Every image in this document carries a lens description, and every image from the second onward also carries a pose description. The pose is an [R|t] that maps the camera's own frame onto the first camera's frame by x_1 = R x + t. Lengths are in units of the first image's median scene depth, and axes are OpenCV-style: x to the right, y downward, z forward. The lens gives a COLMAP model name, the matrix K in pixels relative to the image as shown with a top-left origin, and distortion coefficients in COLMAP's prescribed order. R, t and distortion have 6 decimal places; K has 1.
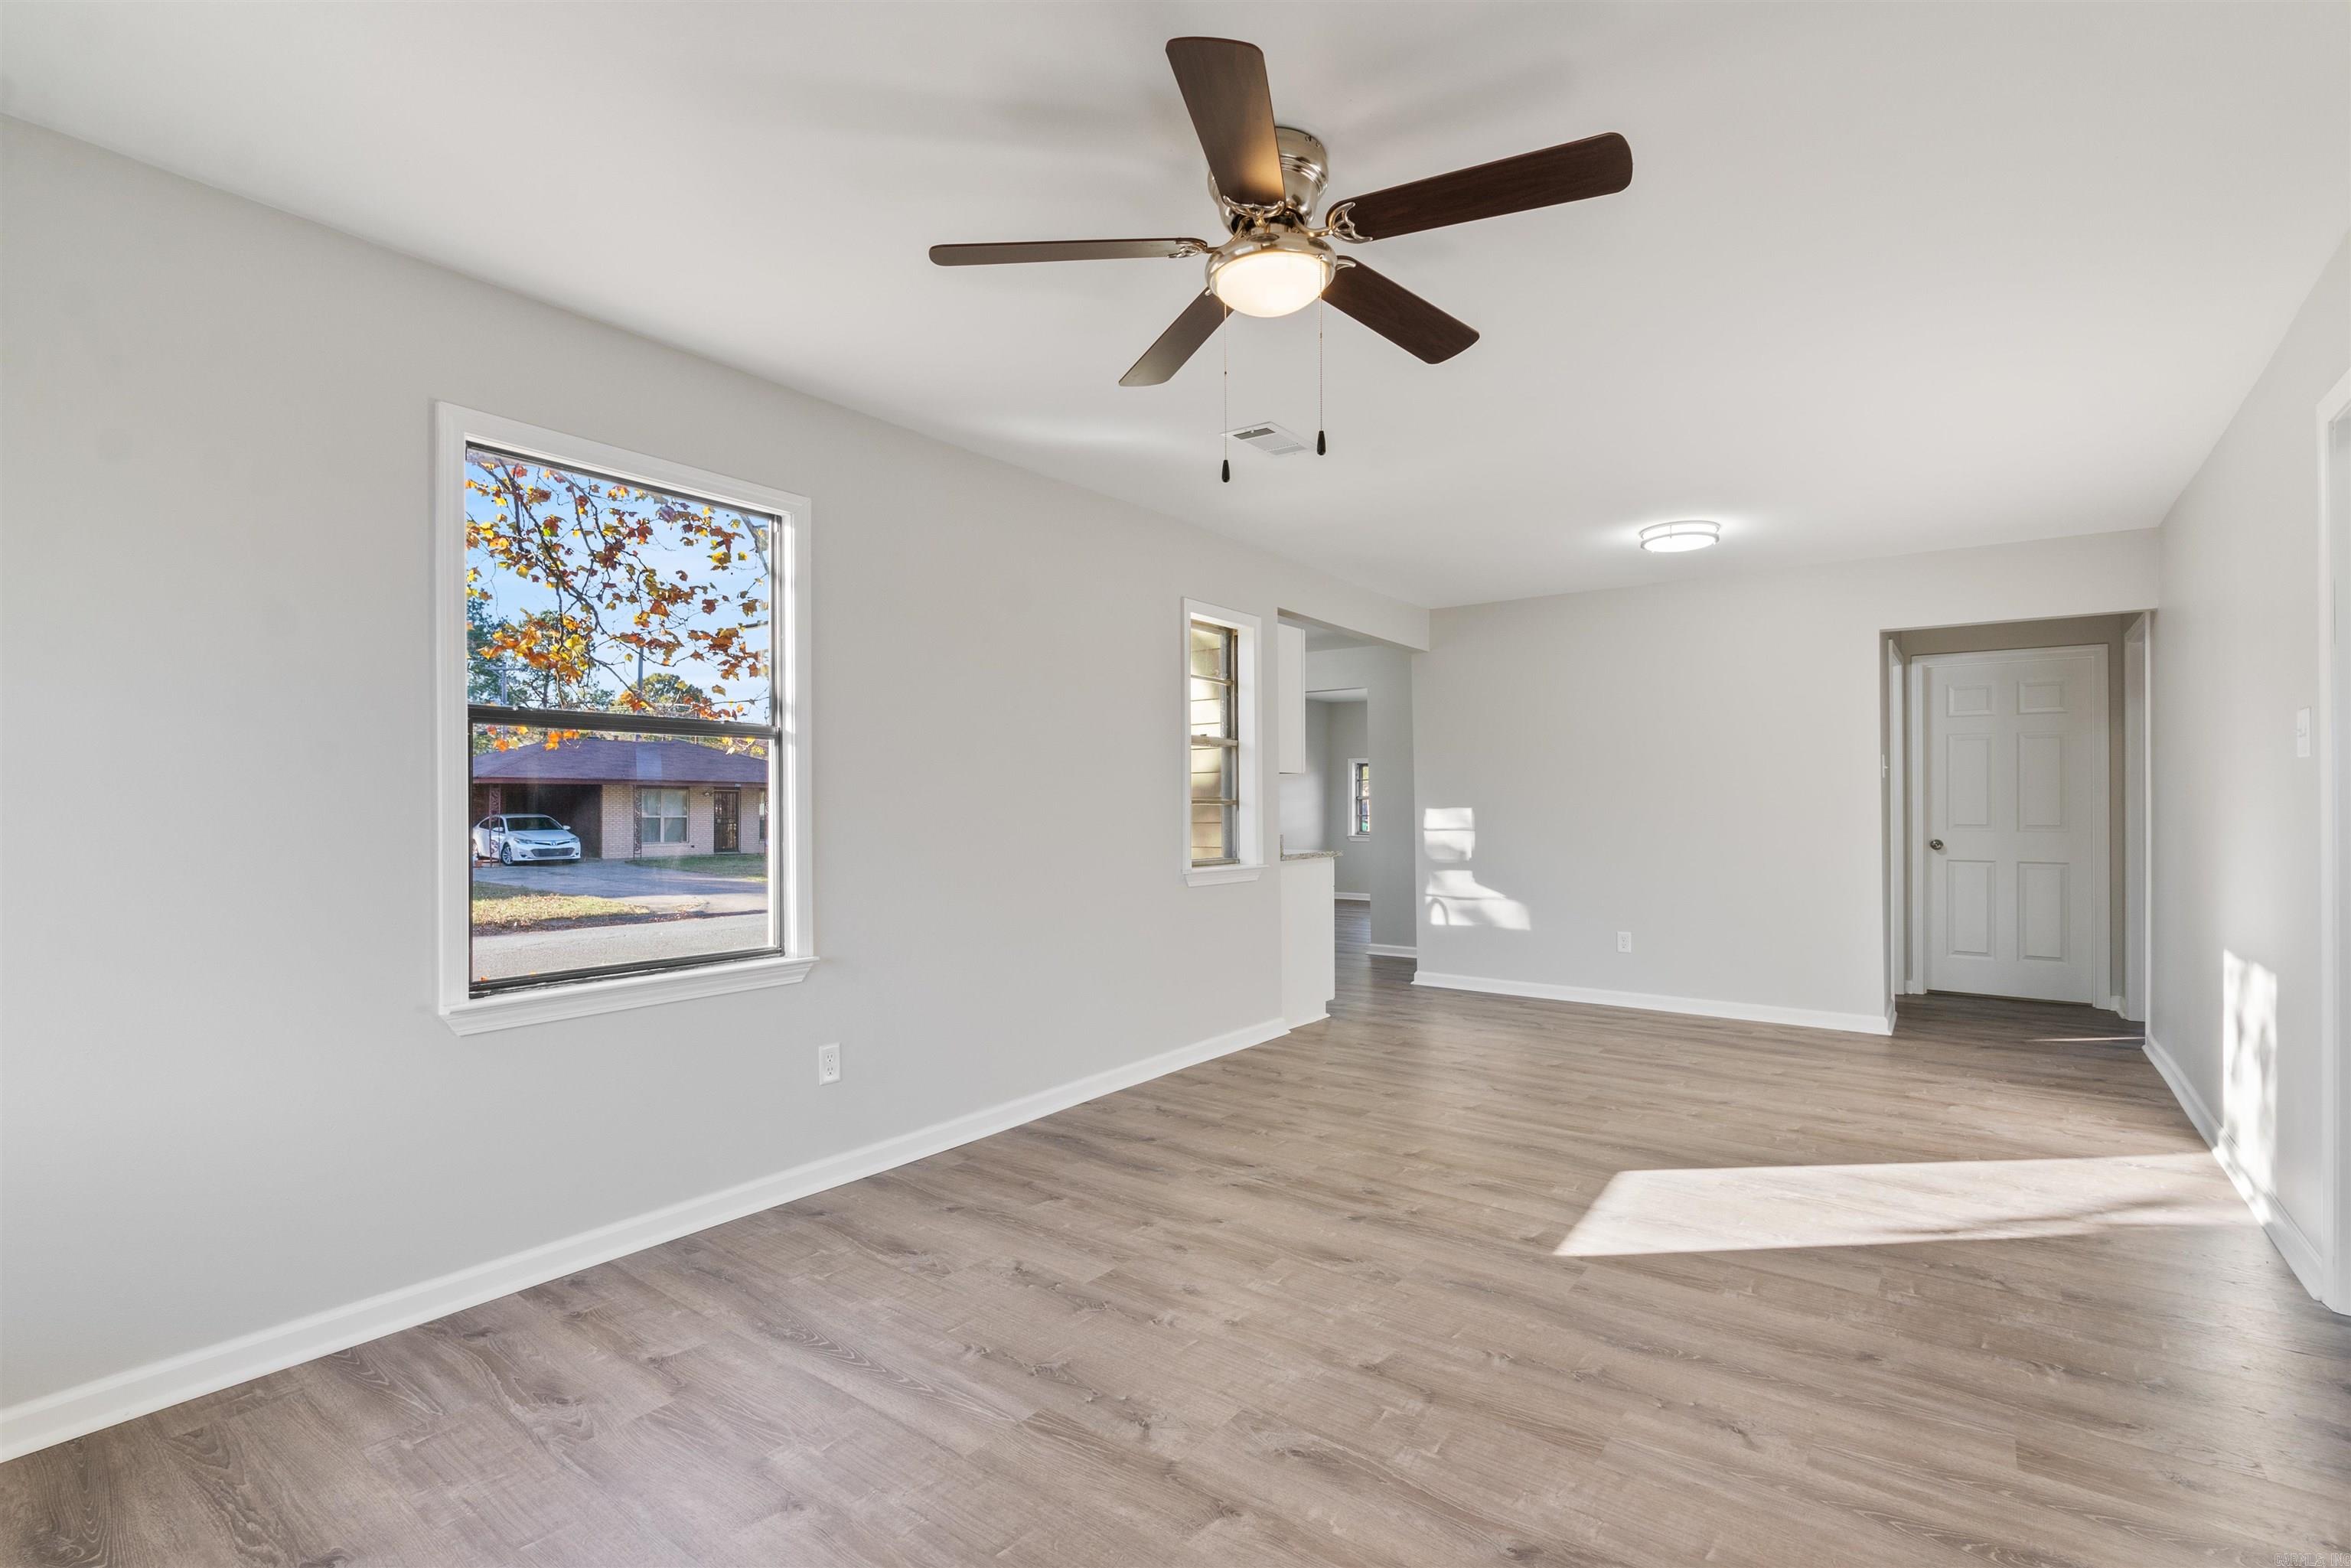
lens RADIAL K [[1088.8, 0, 1163.4], [0, 1088.8, 787.6], [0, 0, 1]] dist [-0.003152, 0.000030]
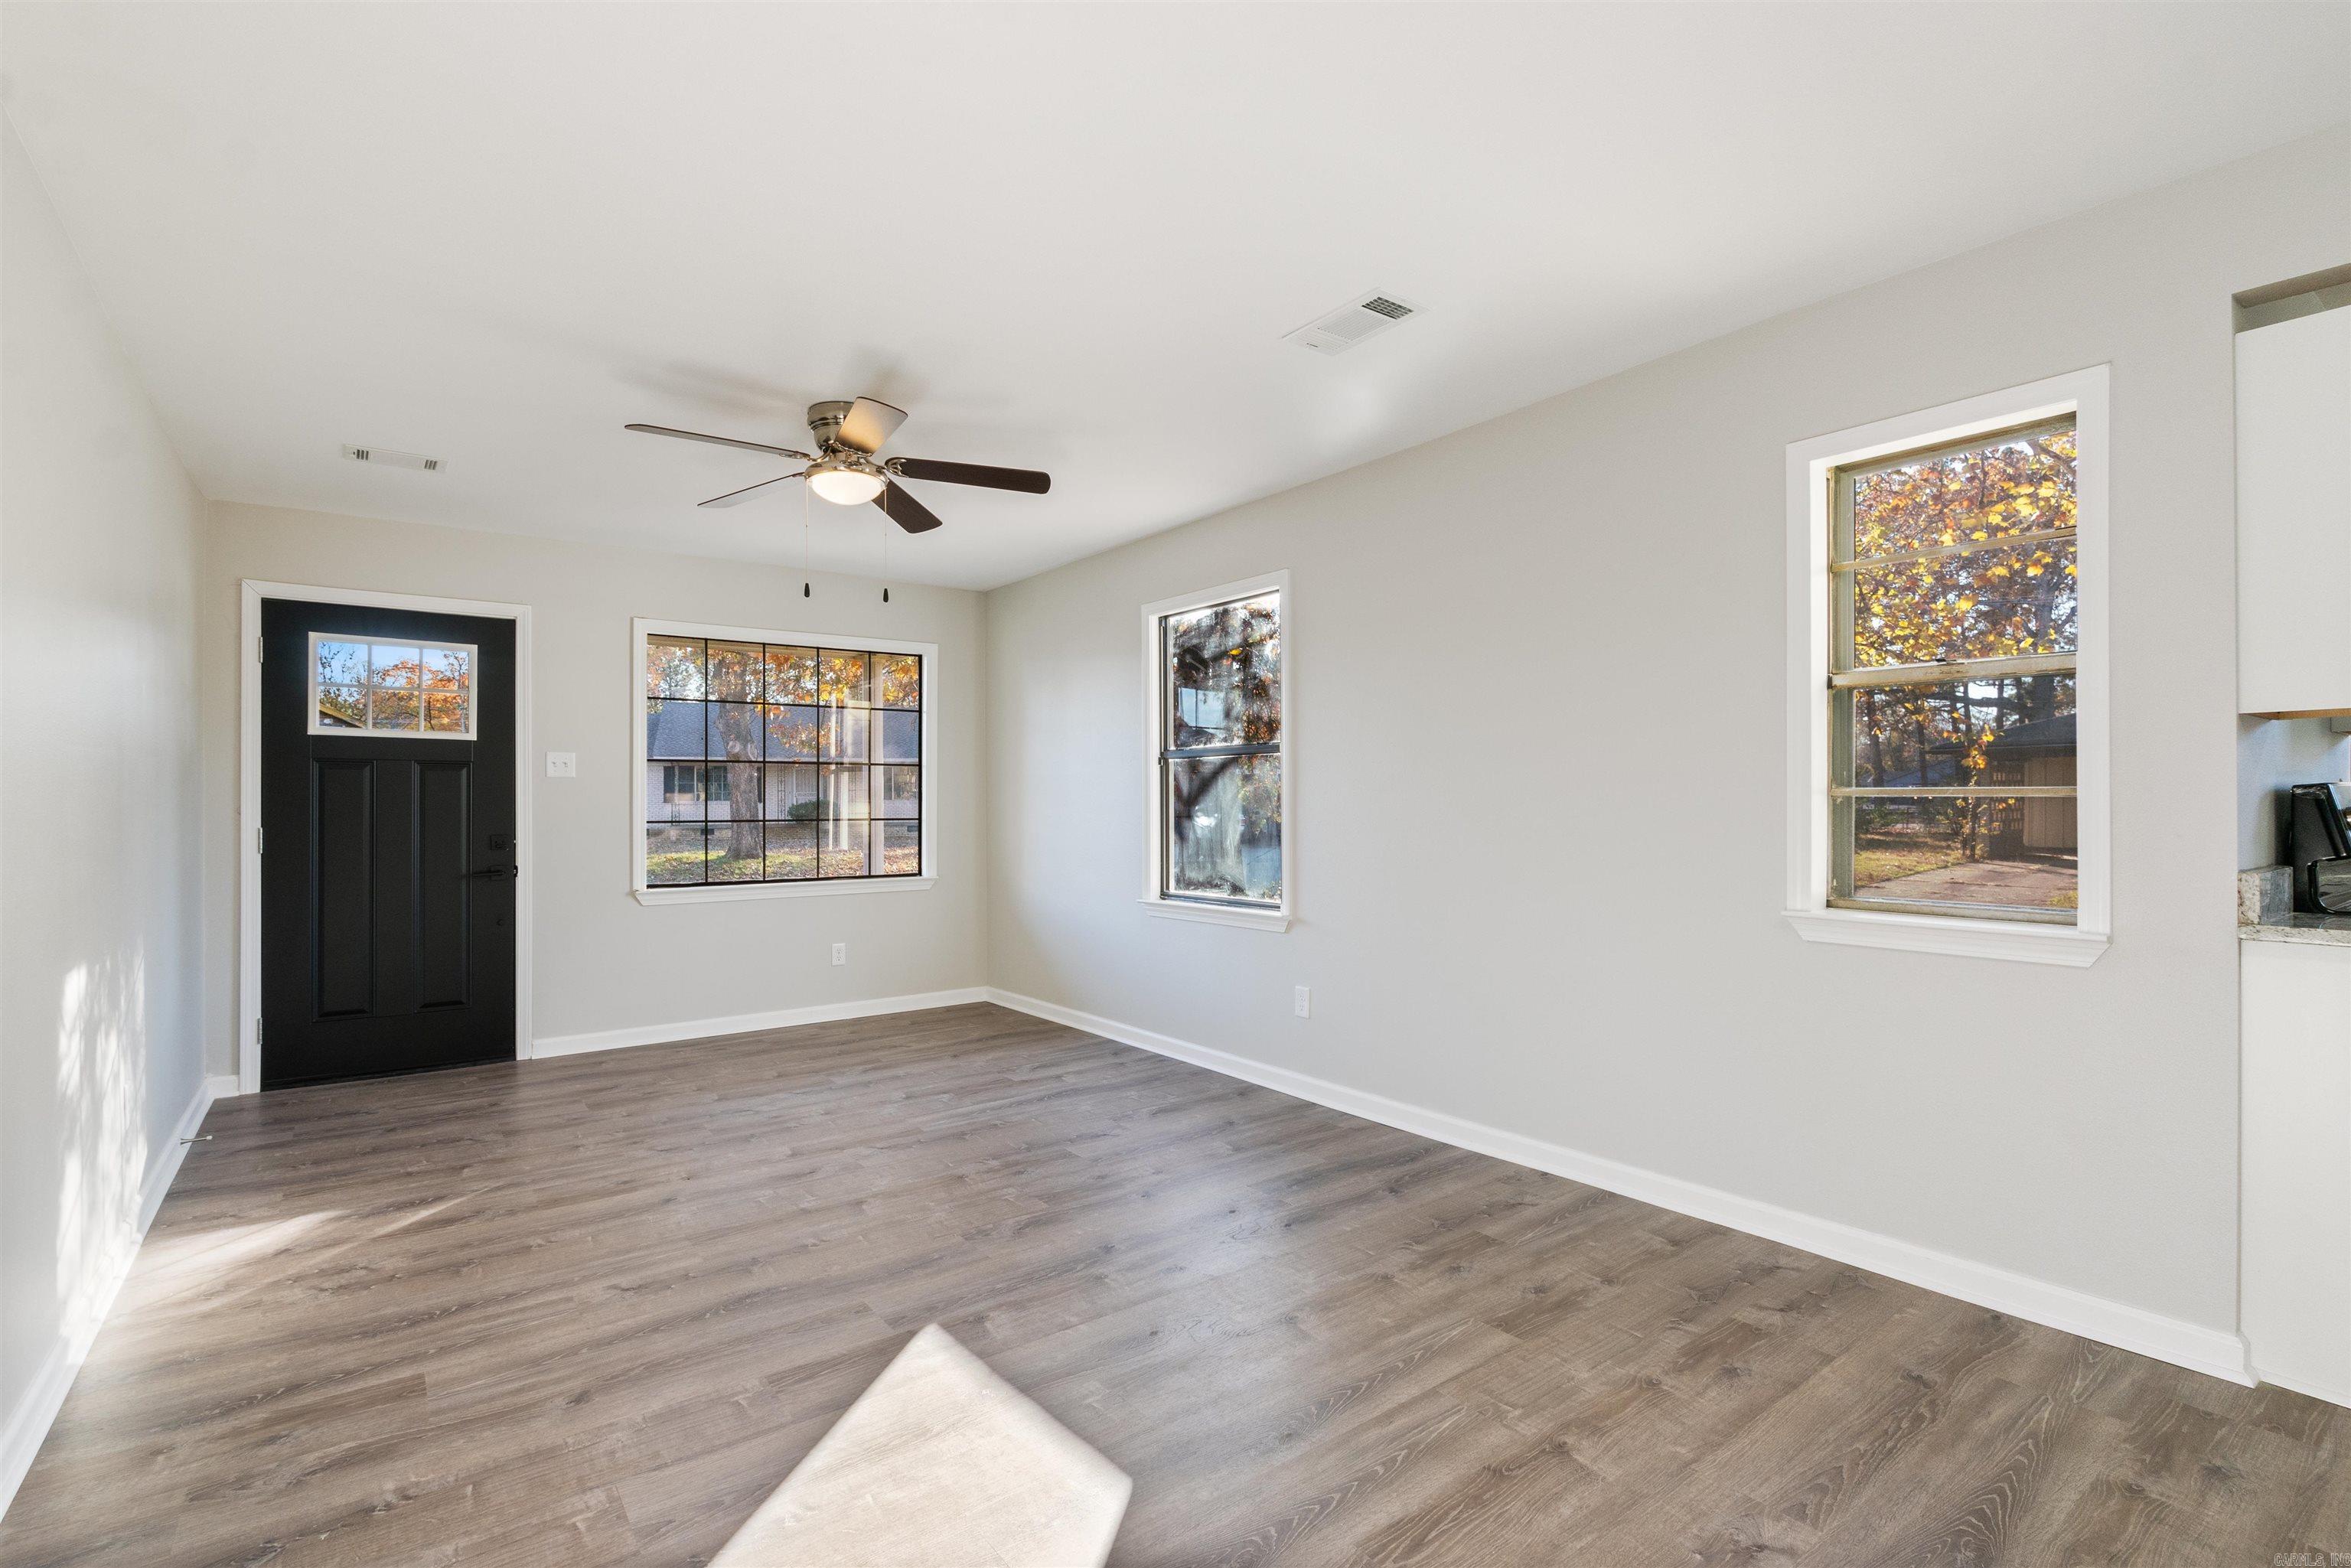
lens RADIAL K [[1088.8, 0, 1163.4], [0, 1088.8, 787.6], [0, 0, 1]] dist [-0.003152, 0.000030]
pose [[-0.291171, -0.010034, -0.956618, 1.263847], [0.022537, 0.999596, -0.017344, 0.026356], [0.956406, -0.026610, -0.290827, 1.593065]]
